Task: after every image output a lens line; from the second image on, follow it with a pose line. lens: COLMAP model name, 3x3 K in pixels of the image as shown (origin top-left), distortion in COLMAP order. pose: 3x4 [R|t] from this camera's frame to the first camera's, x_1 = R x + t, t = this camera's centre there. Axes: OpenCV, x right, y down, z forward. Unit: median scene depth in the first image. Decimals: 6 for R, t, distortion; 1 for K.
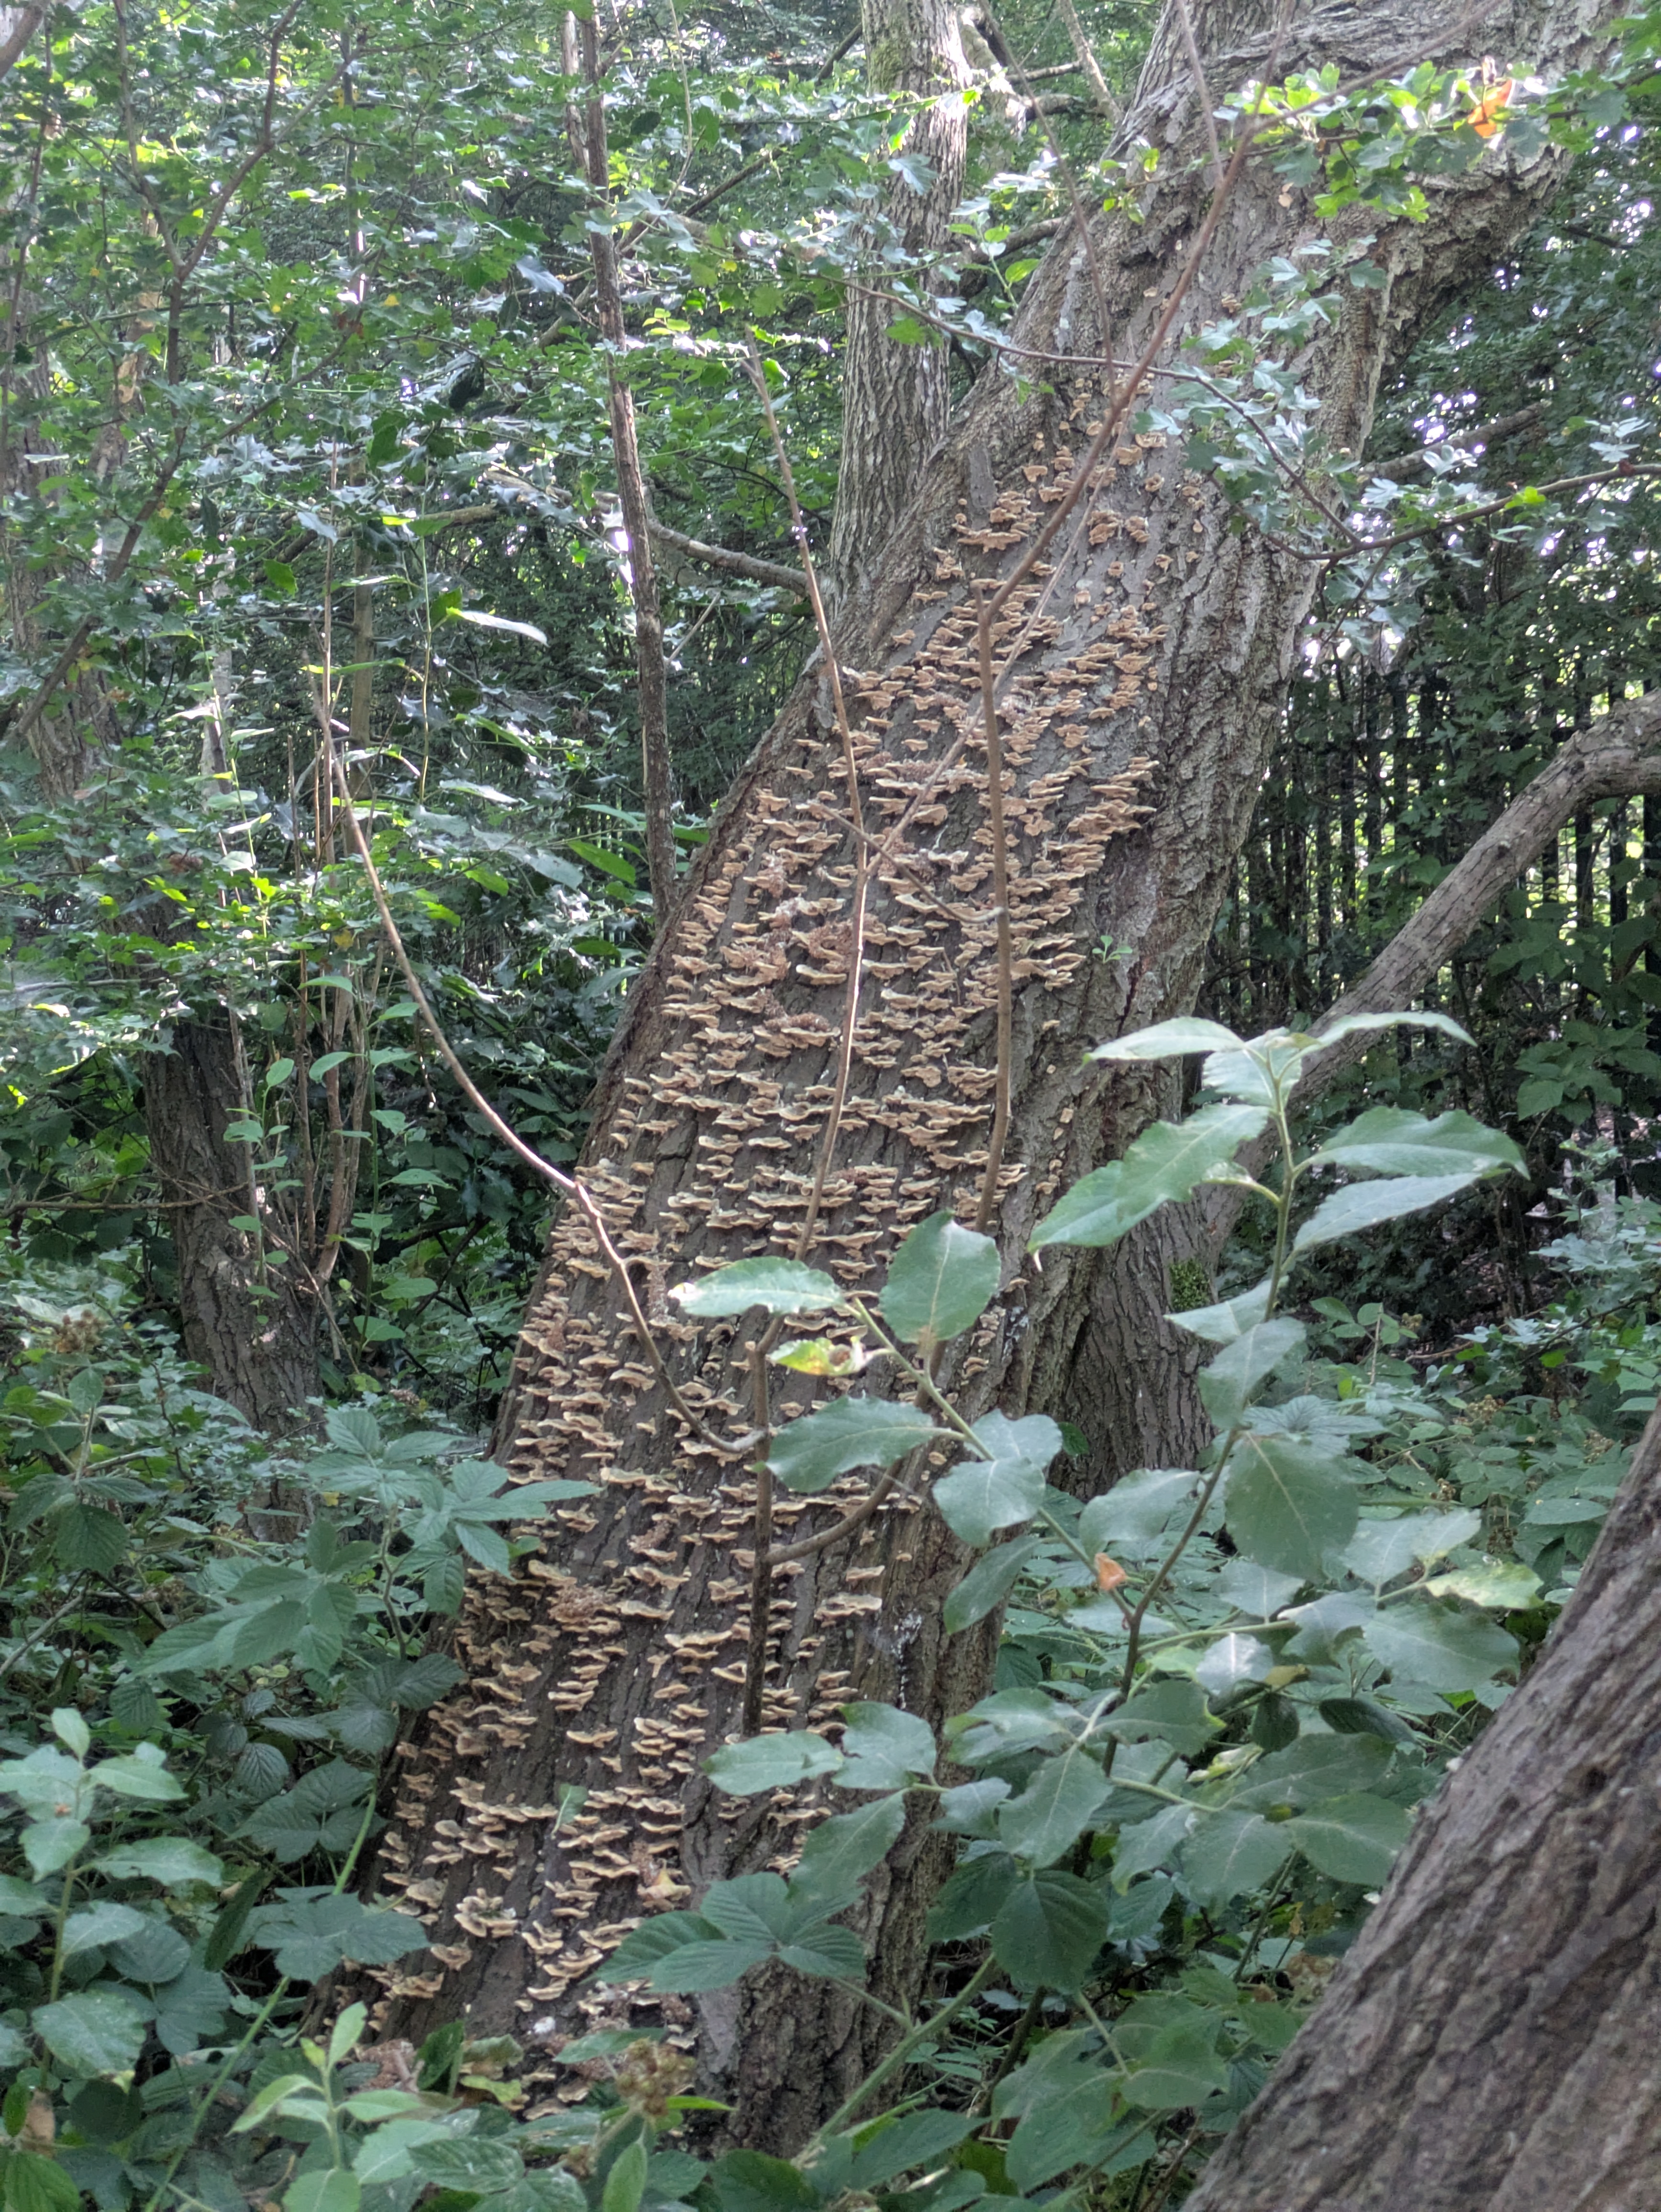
lens RADIAL K [[3926.0, 0, 830.5], [0, 3926.0, 1106.0], [0, 0, 1]] dist [0.127246, -0.142295]
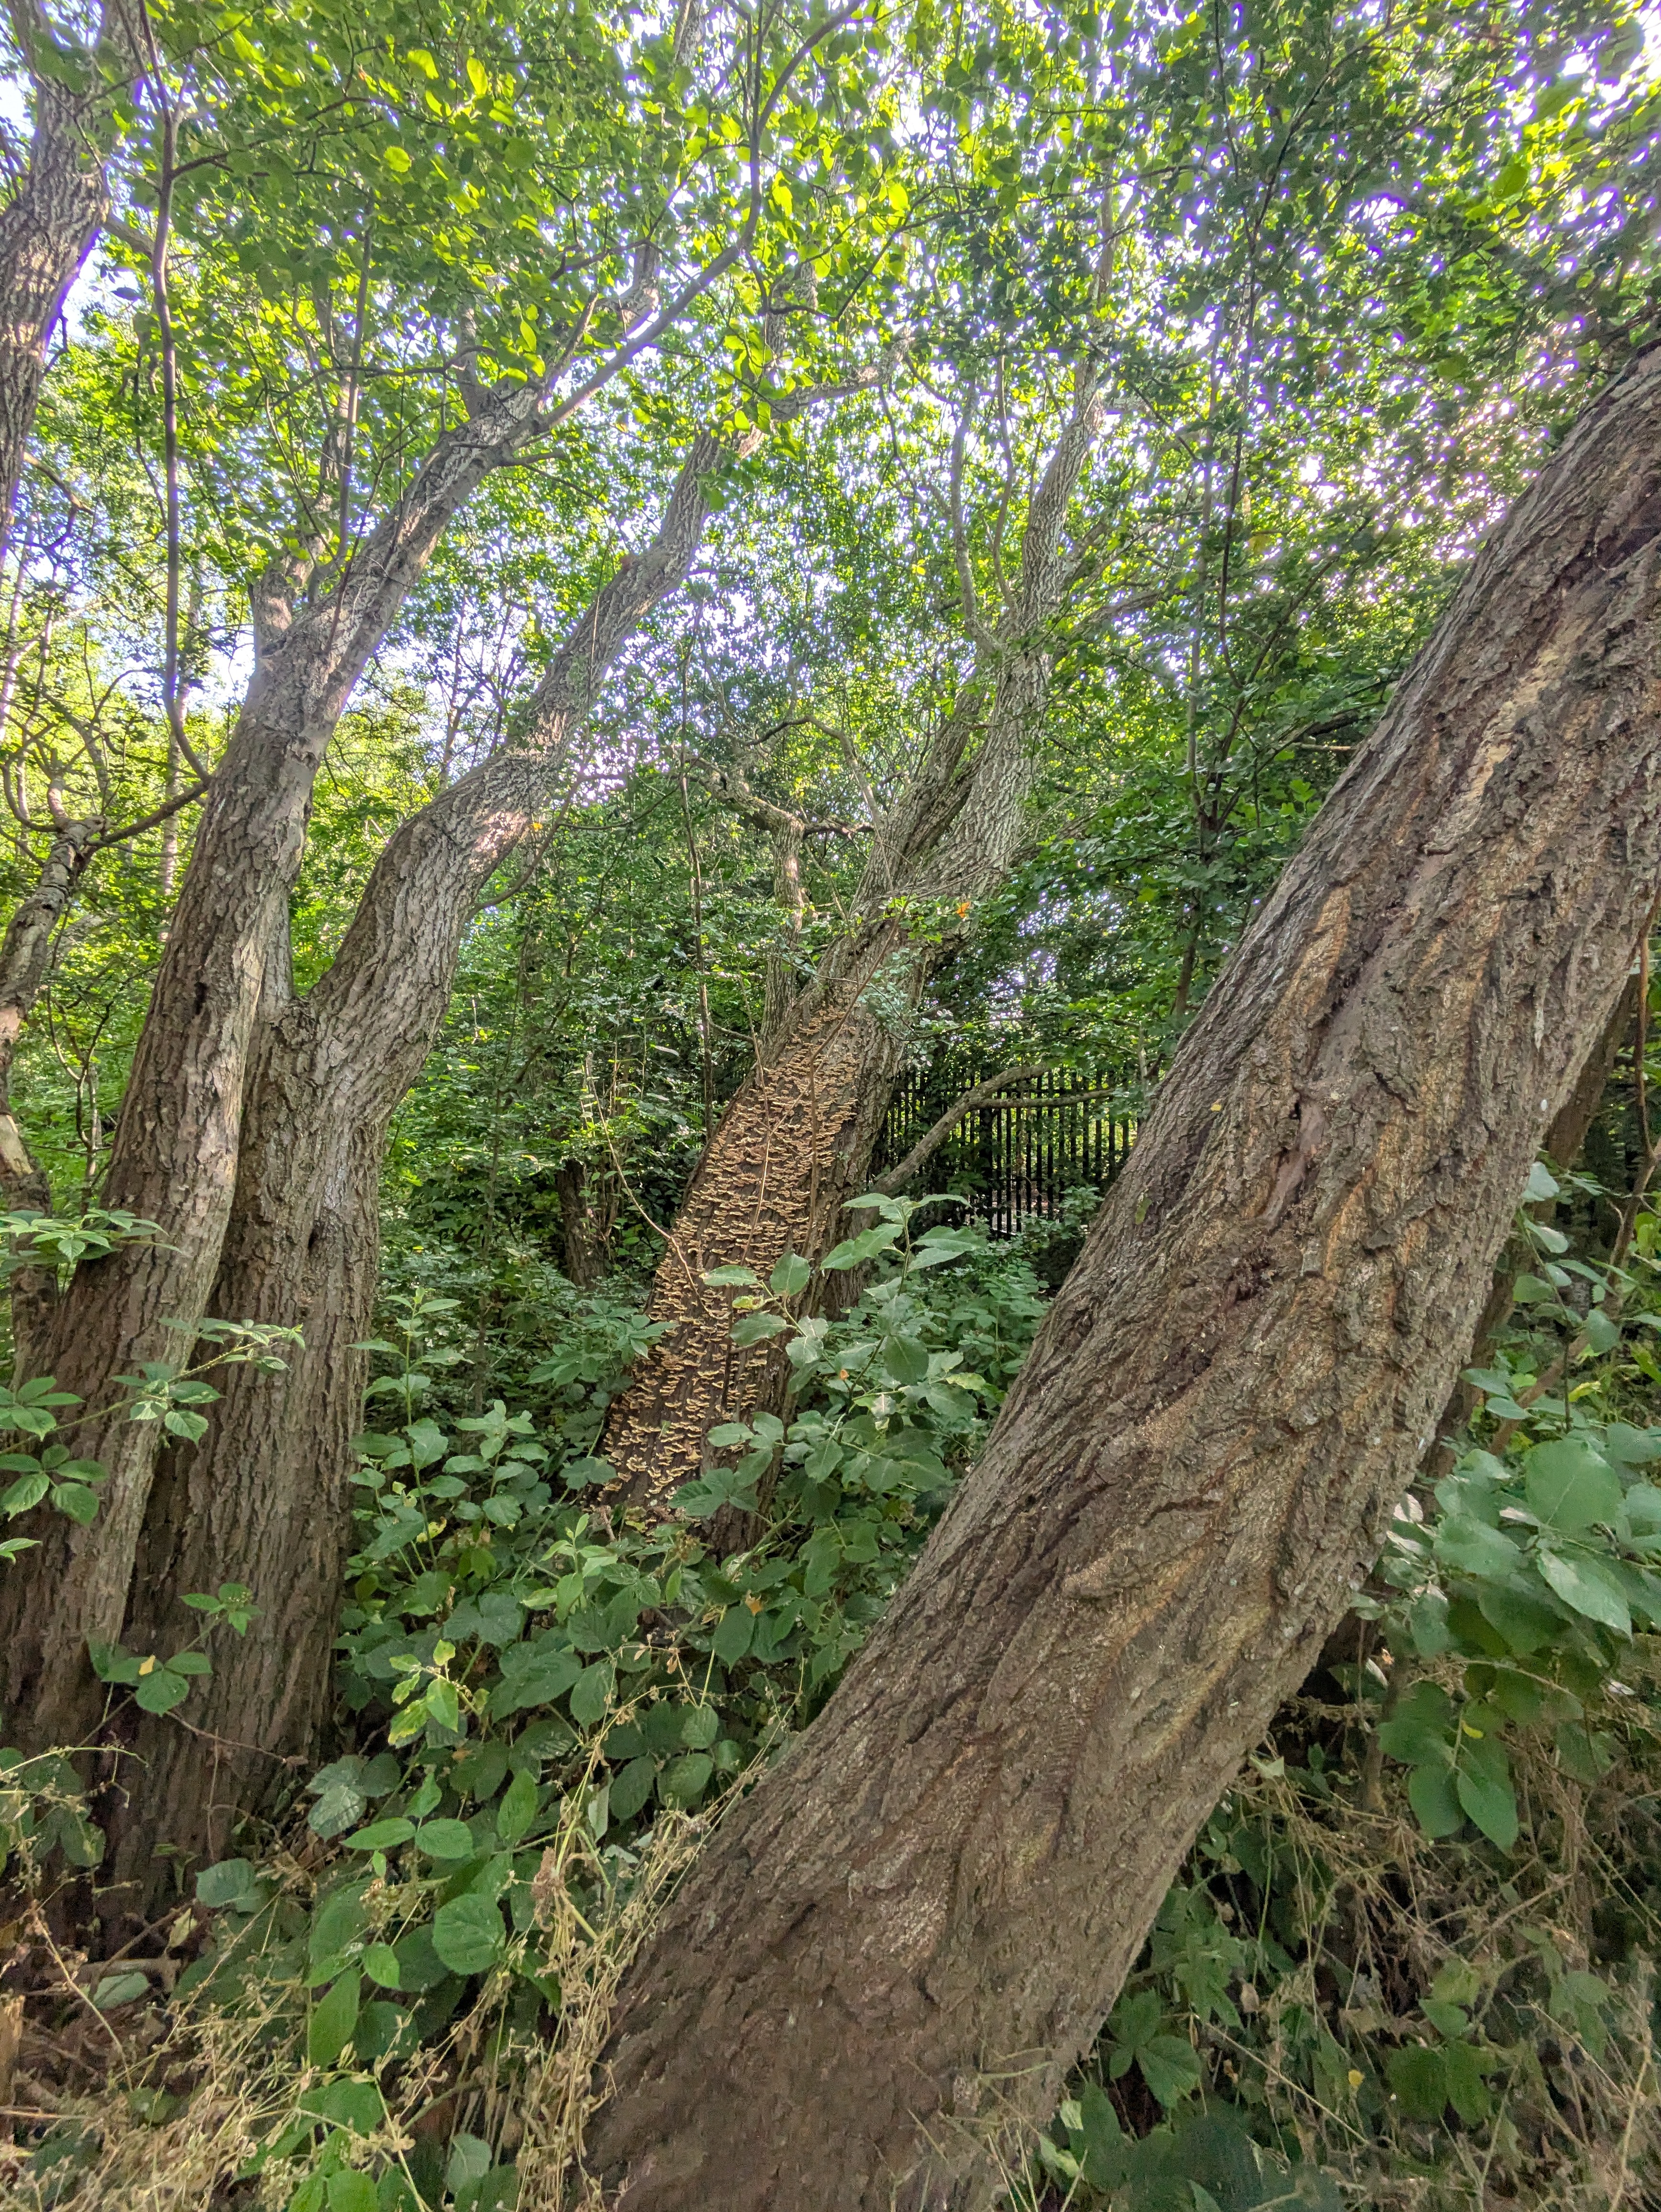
lens RADIAL K [[901.1, 0, 830.5], [0, 901.1, 1106.0], [0, 0, 1]] dist [-0.002640, 0.008206]
pose [[0.996262, 0.032144, 0.080186, -0.000665], [-0.027392, 0.997842, -0.059675, -0.037070], [-0.081931, 0.057256, 0.994992, 0.249676]]
